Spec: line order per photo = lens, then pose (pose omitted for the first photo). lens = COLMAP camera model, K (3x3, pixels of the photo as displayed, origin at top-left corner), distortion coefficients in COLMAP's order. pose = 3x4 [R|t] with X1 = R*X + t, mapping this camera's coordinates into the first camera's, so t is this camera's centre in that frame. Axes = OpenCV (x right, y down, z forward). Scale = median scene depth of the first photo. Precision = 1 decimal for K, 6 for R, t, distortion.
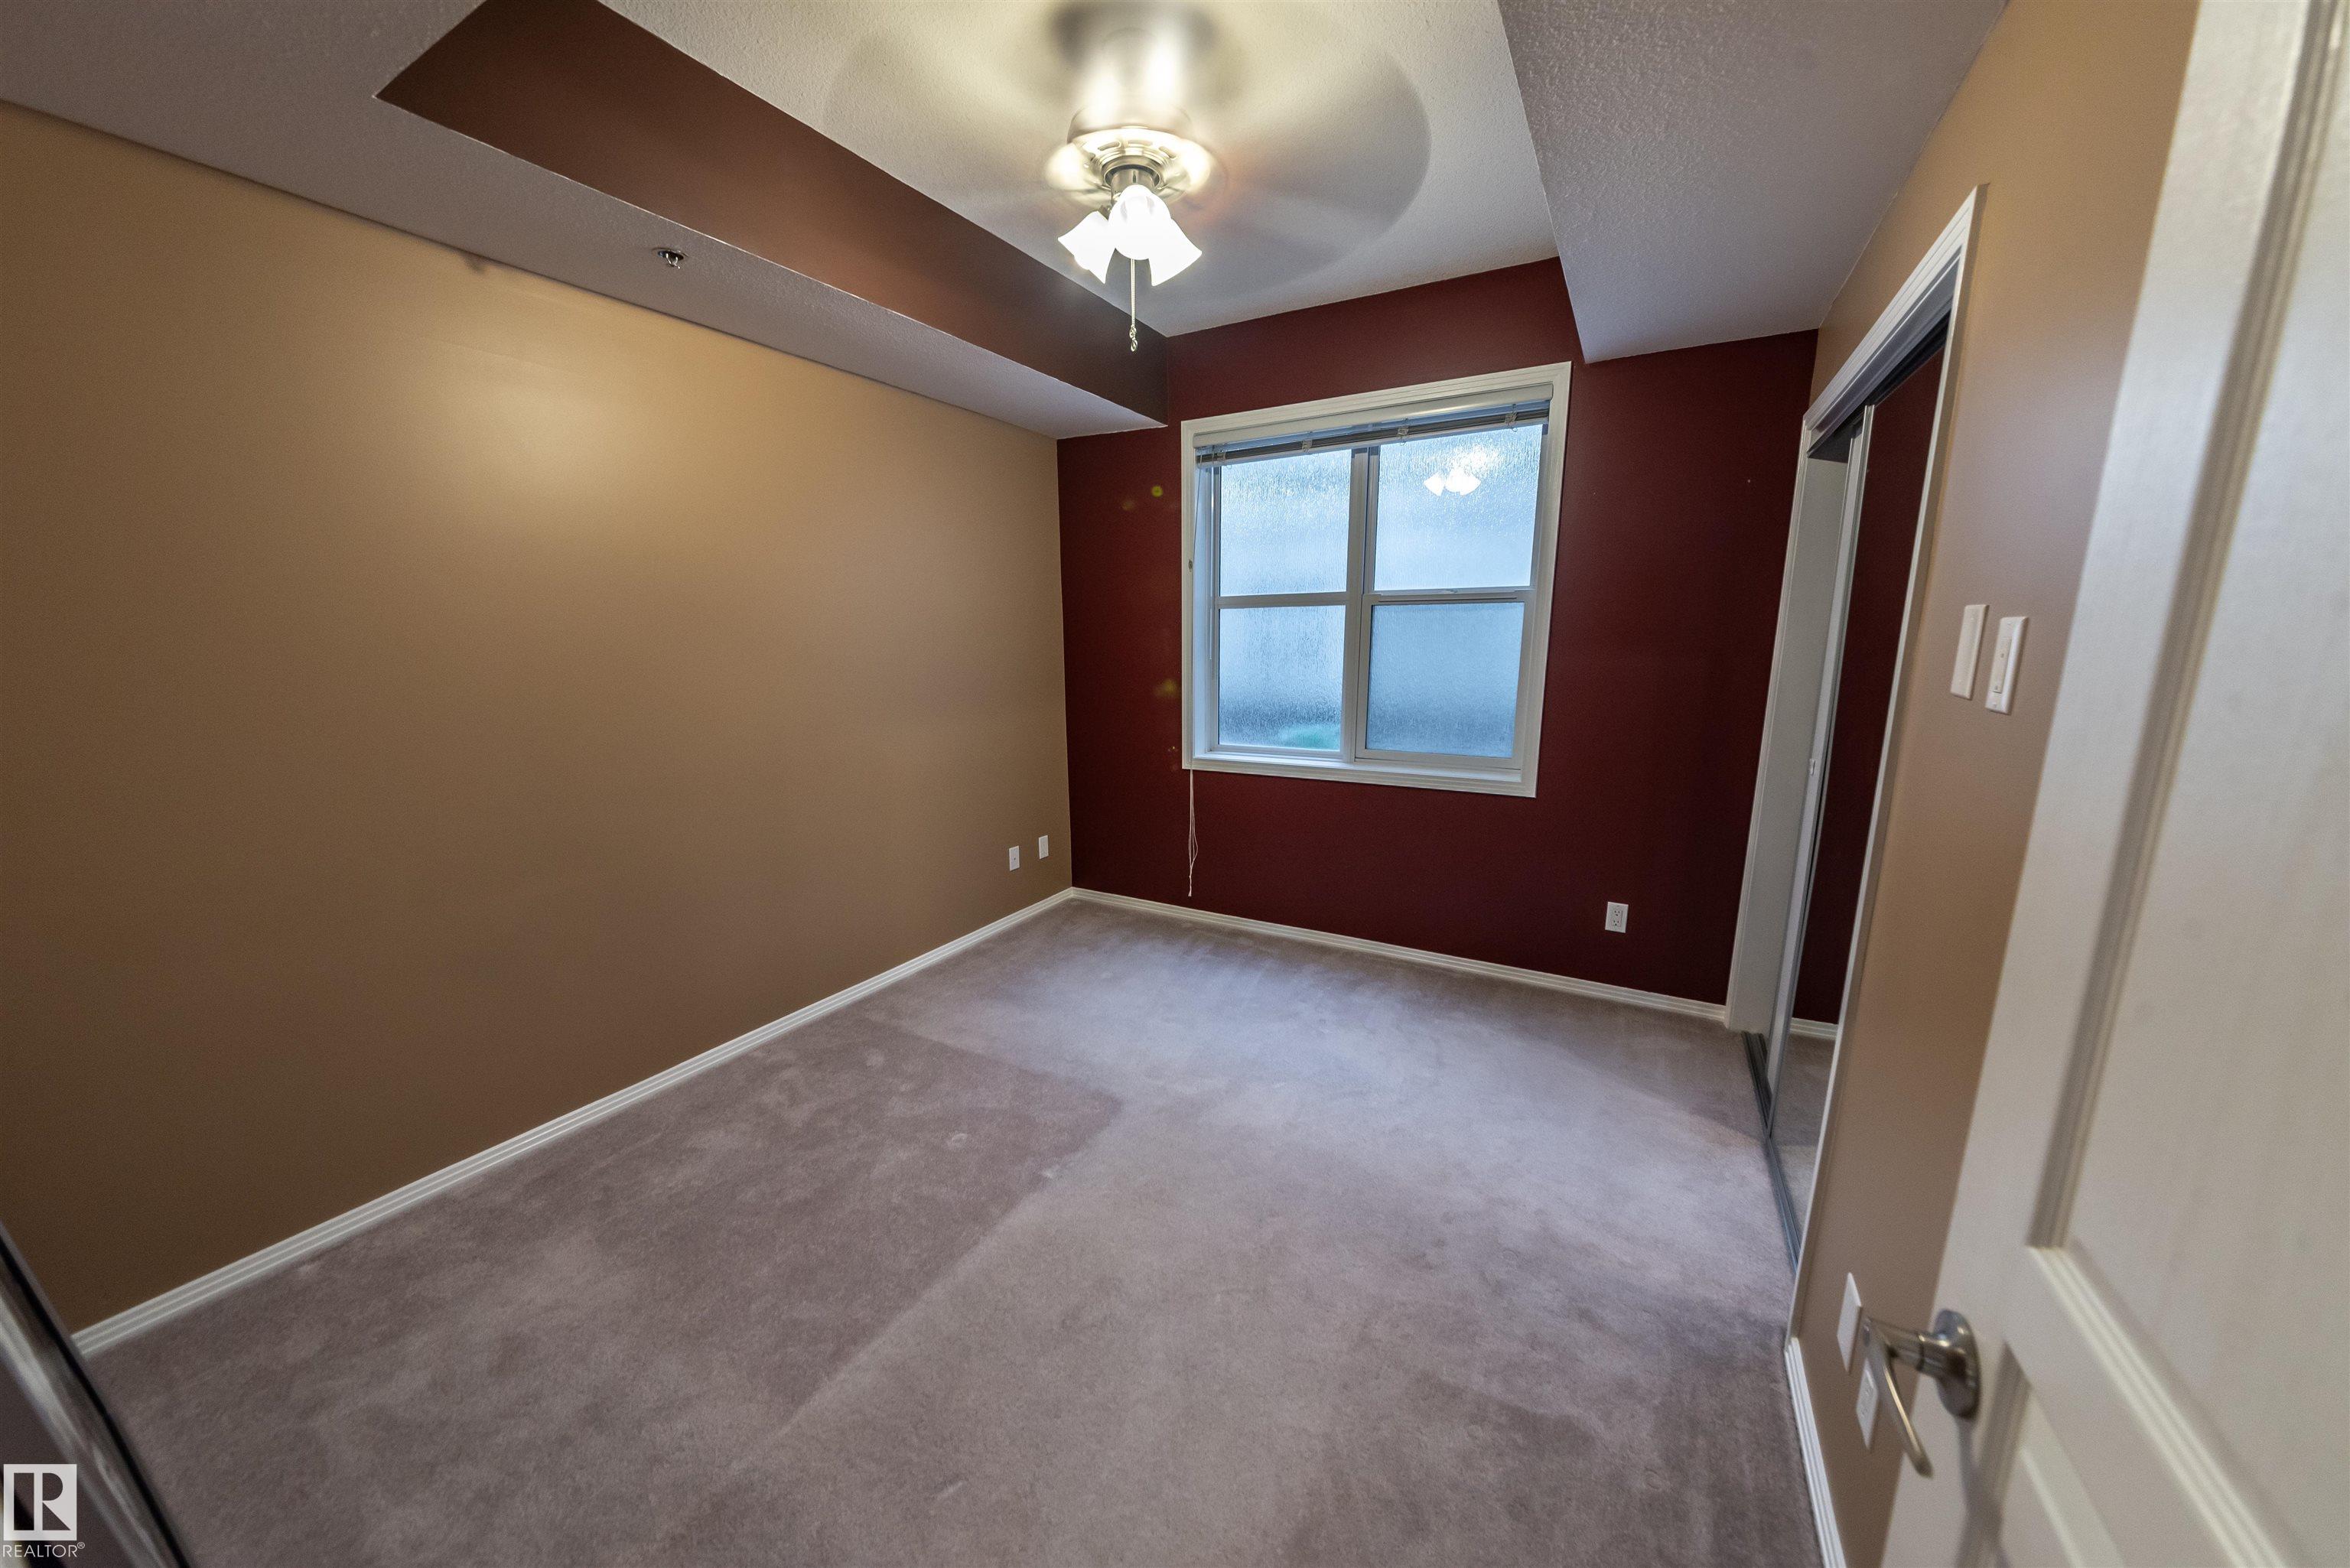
lens RADIAL K [[813.0, 0, 1176.4], [0, 813.0, 794.5], [0, 0, 1]] dist [-0.000019, 0.003131]
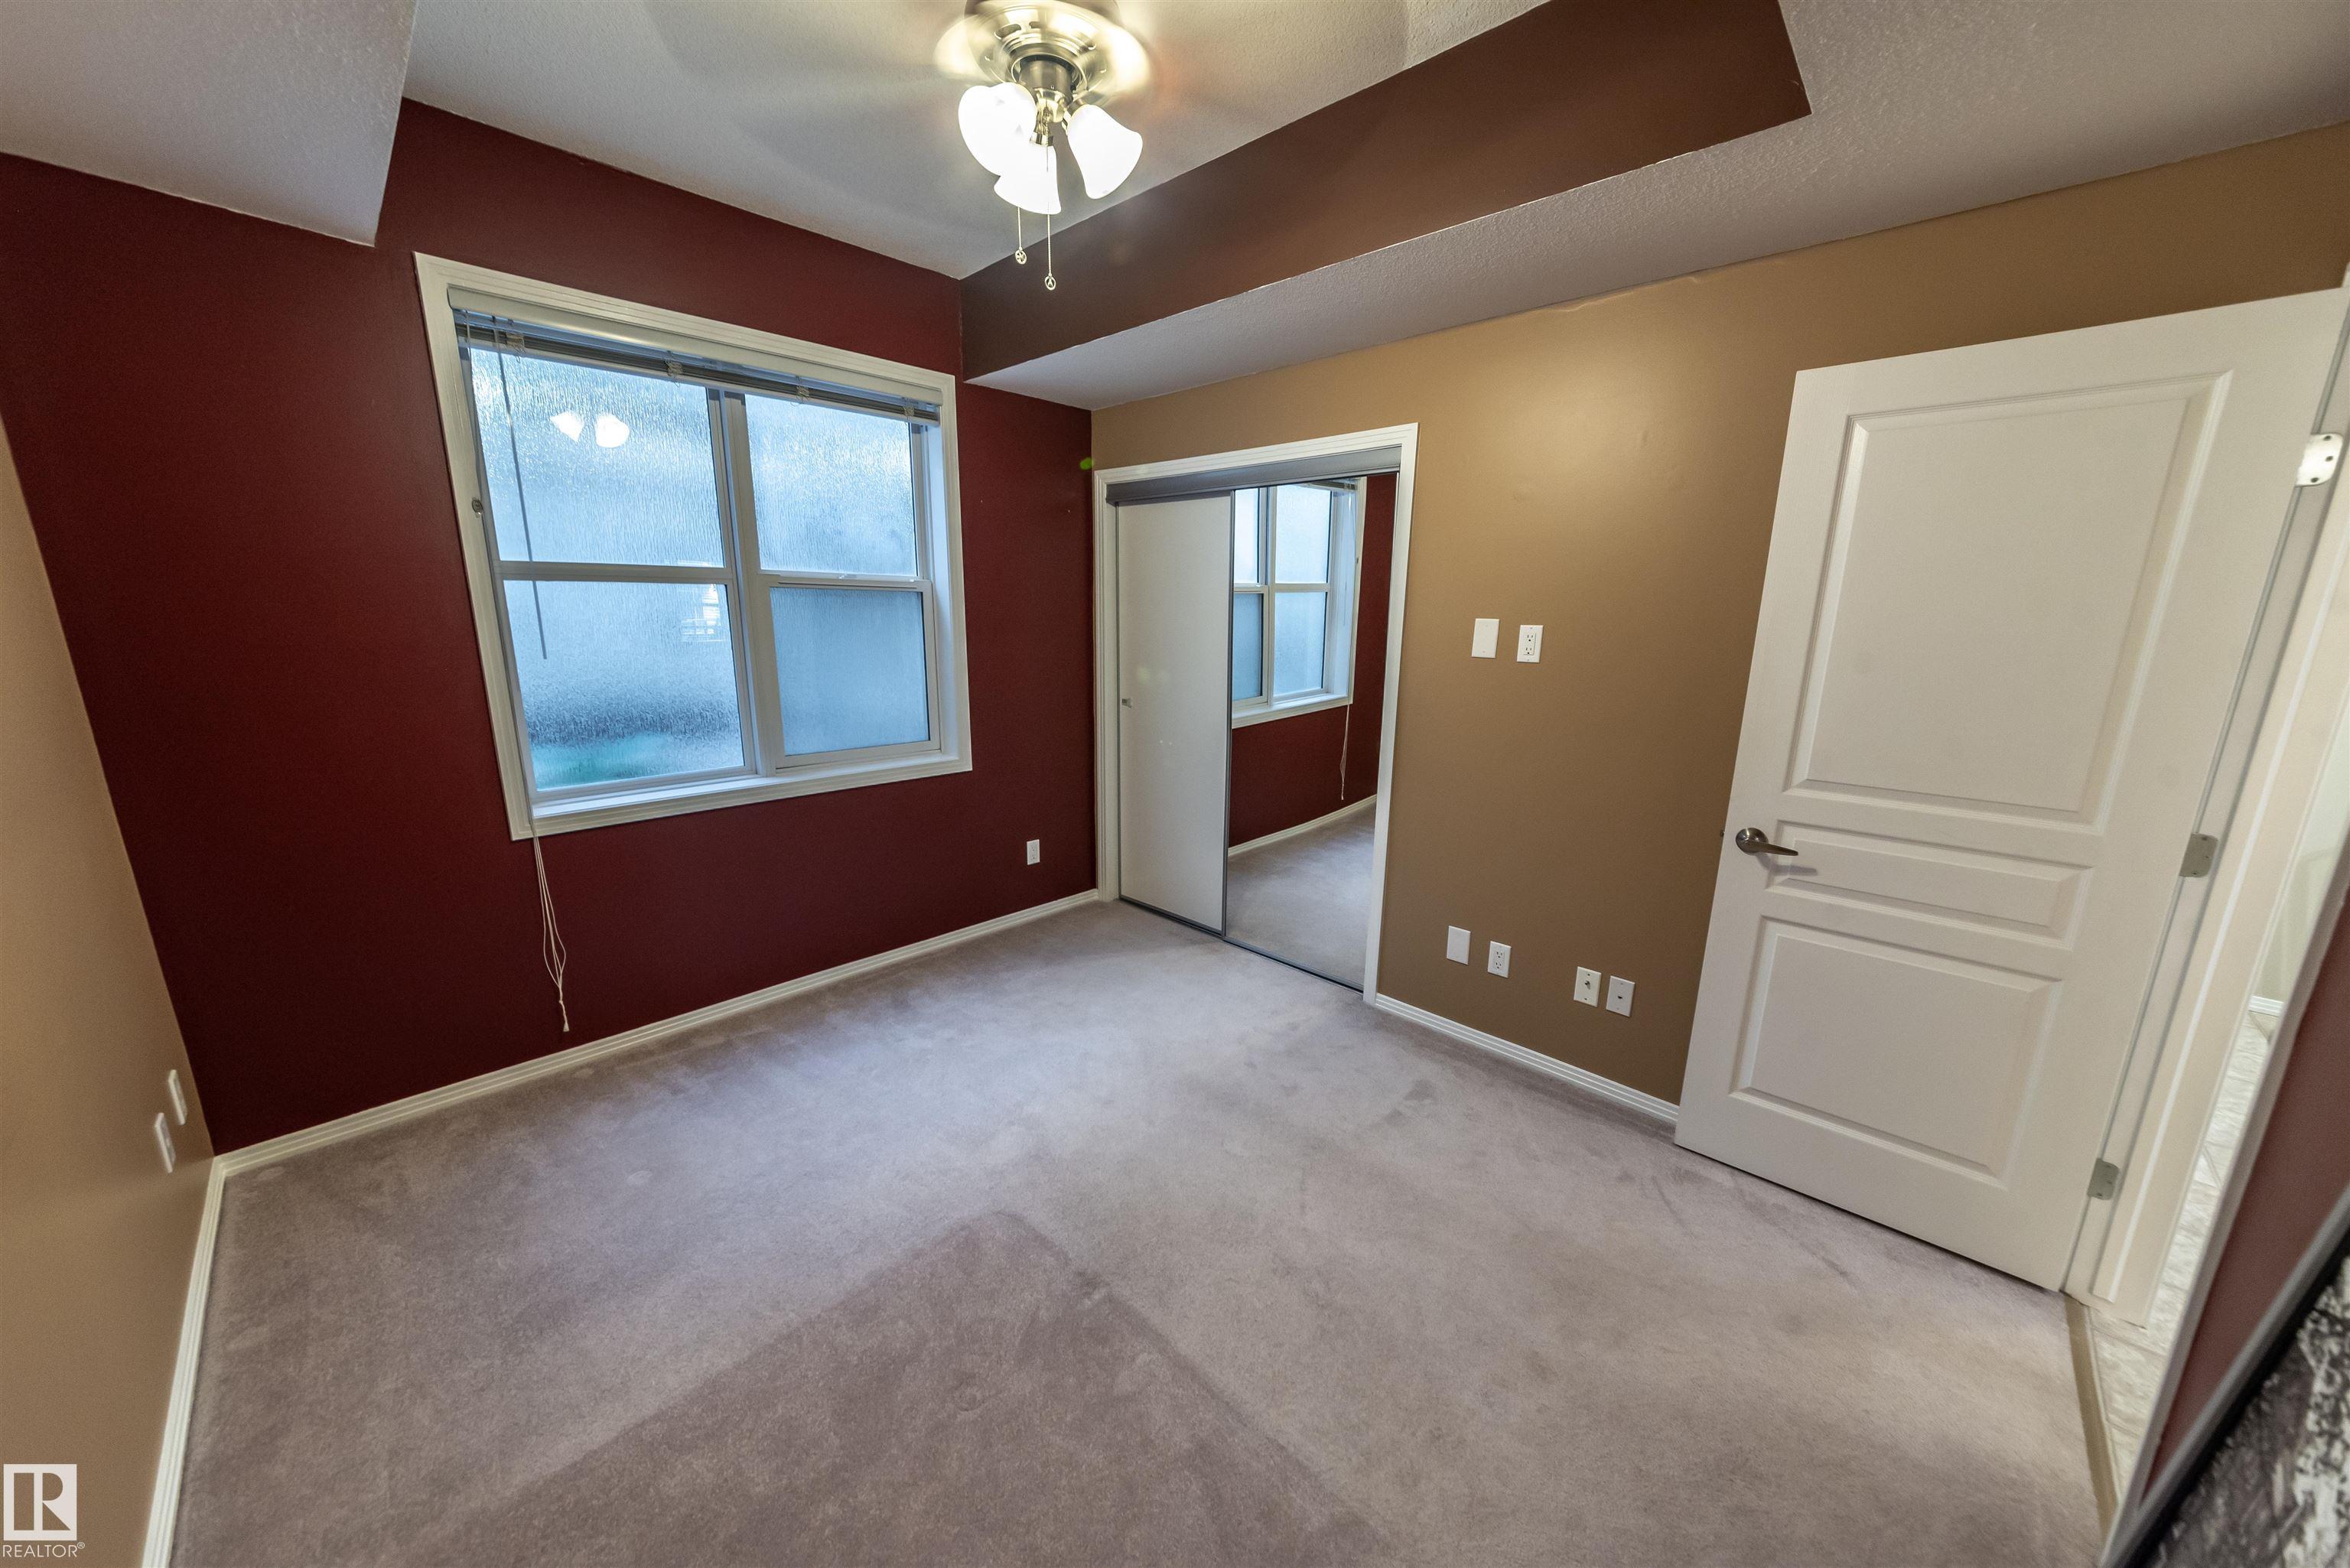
lens RADIAL K [[815.5, 0, 1177.0], [0, 815.5, 793.4], [0, 0, 1]] dist [-0.001652, -0.000196]
pose [[0.242643, -0.205688, 0.948060, -0.499705], [0.175659, 0.970426, 0.165583, -0.090689], [-0.954080, 0.126357, 0.271598, 0.389509]]
